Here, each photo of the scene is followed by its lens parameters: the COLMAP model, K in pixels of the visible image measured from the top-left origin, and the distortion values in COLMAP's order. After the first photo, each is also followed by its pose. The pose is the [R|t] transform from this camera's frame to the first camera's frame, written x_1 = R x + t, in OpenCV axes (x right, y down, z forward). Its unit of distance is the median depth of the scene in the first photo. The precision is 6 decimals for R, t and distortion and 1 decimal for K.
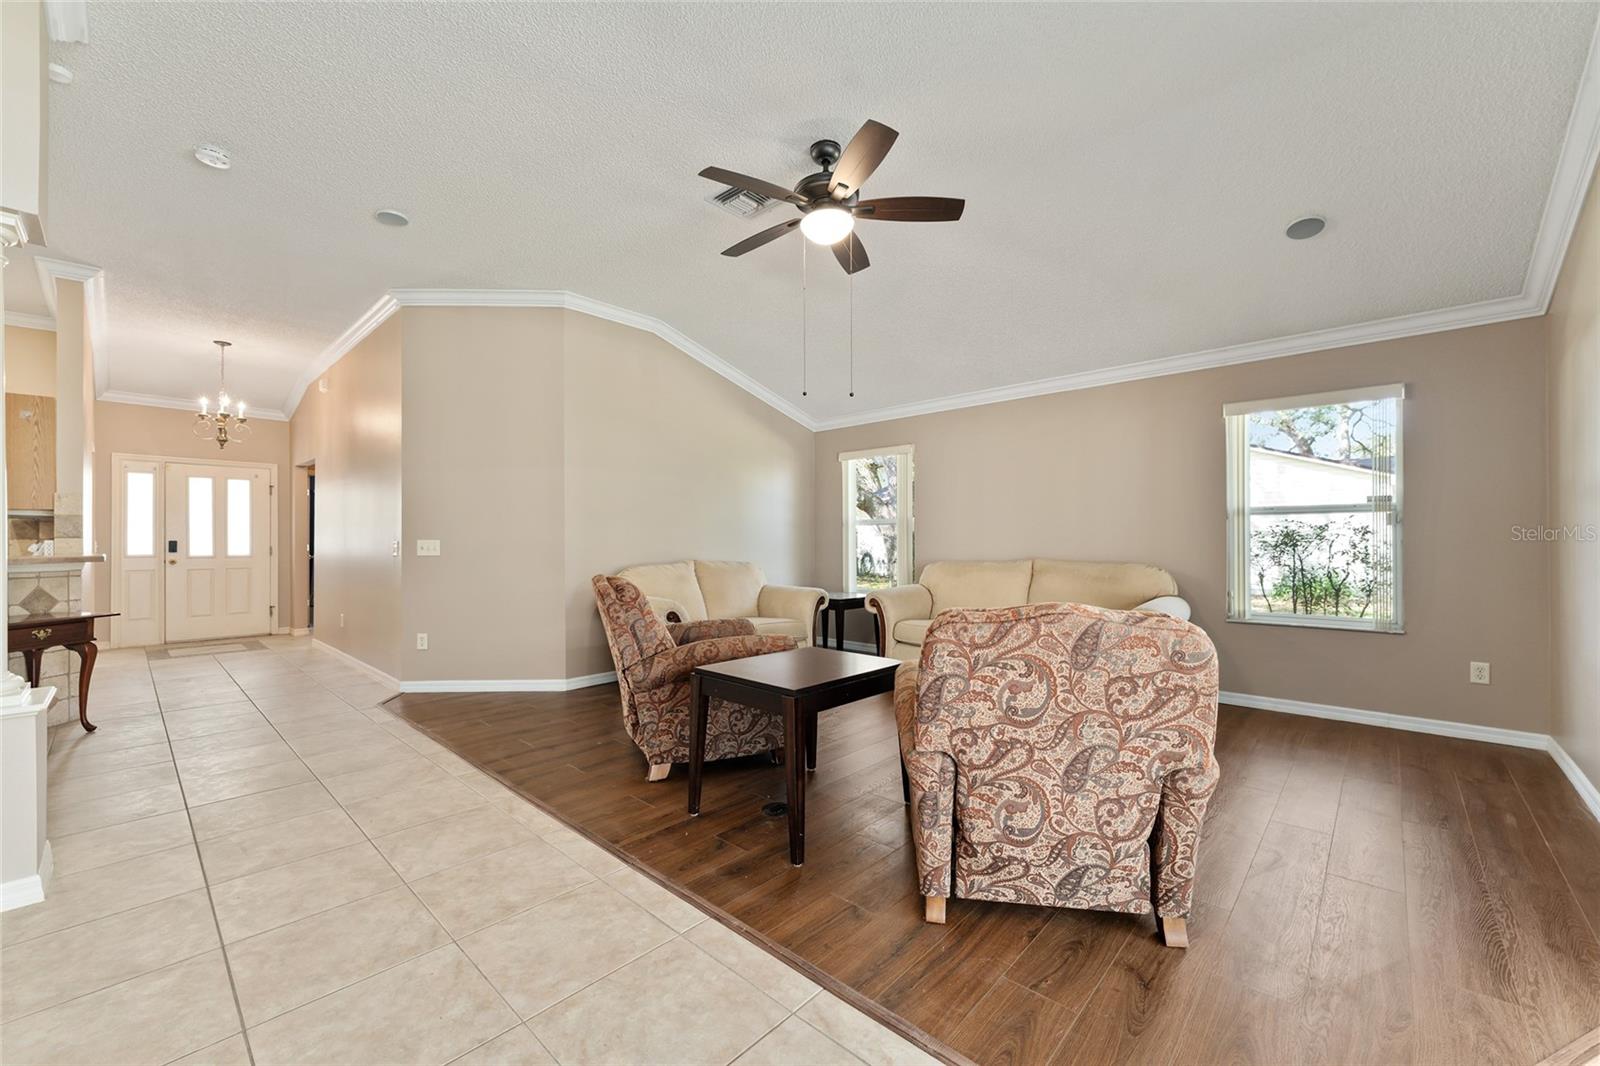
lens RADIAL K [[632.3, 0, 808.8], [0, 632.3, 541.5], [0, 0, 1]] dist [0.001443, -0.000964]
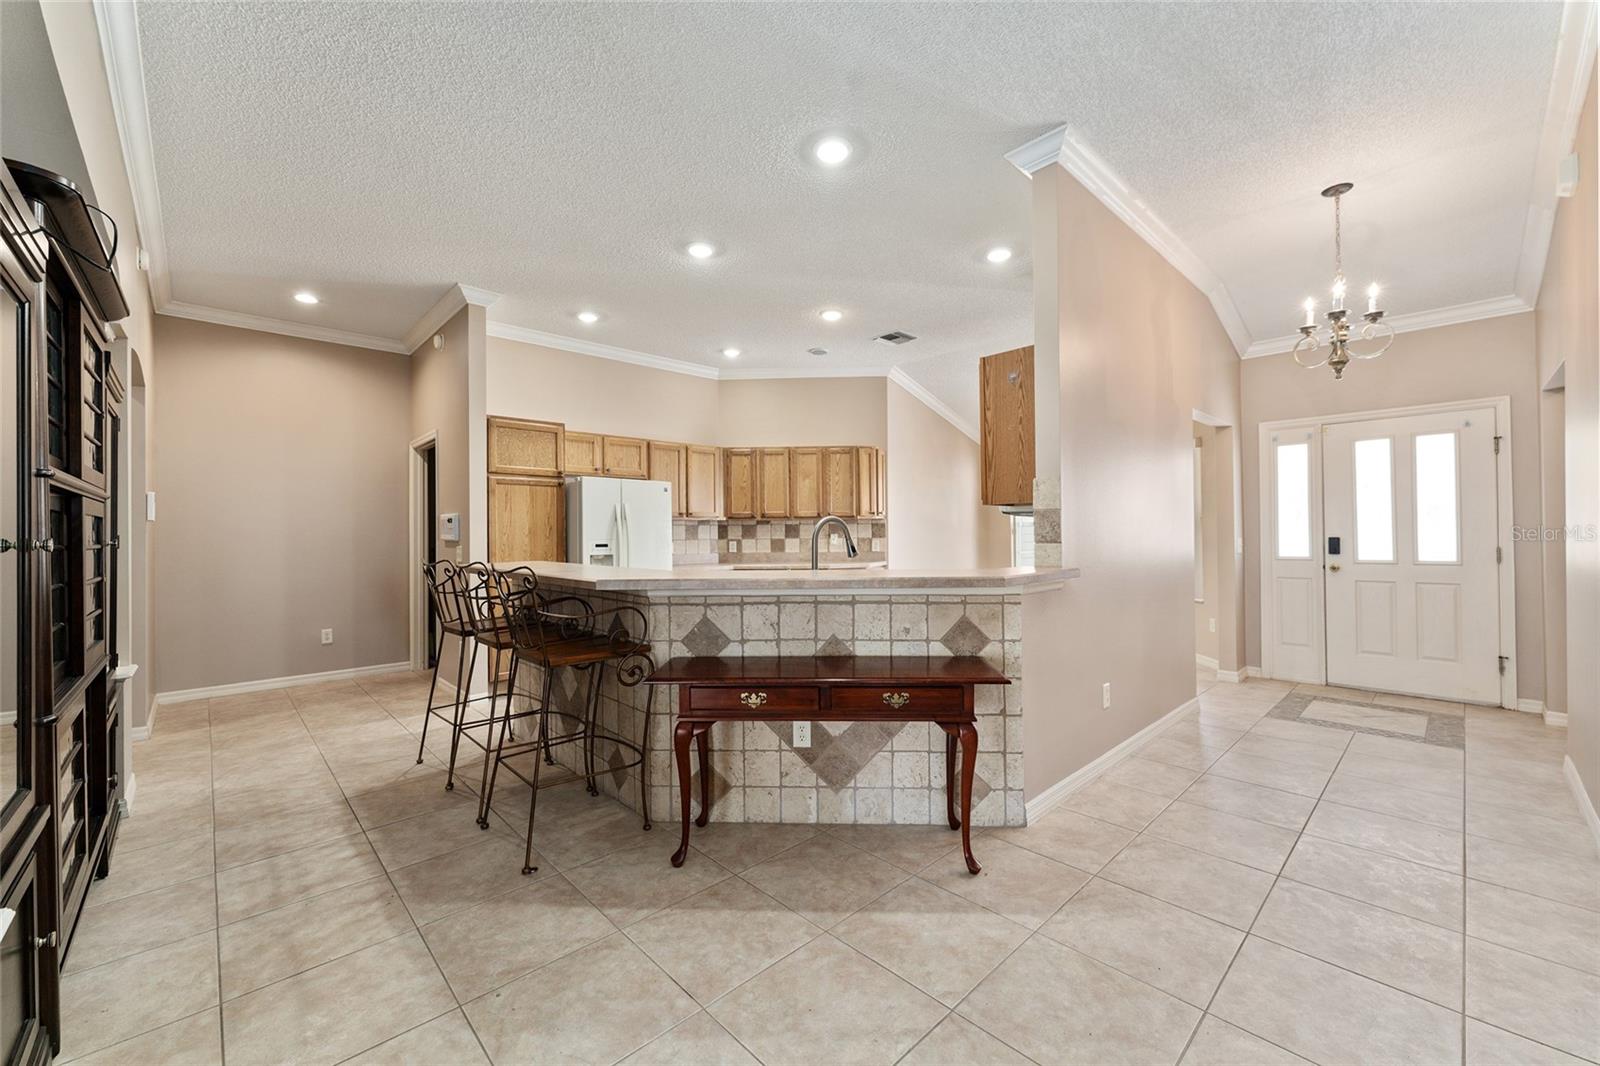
lens RADIAL K [[632.3, 0, 804.8], [0, 632.3, 531.6], [0, 0, 1]] dist [0.001443, -0.000964]
pose [[-0.067243, -0.009584, -0.997691, -0.284784], [0.013396, 0.999855, -0.010508, -0.008289], [0.997647, -0.014072, -0.067105, 0.475146]]
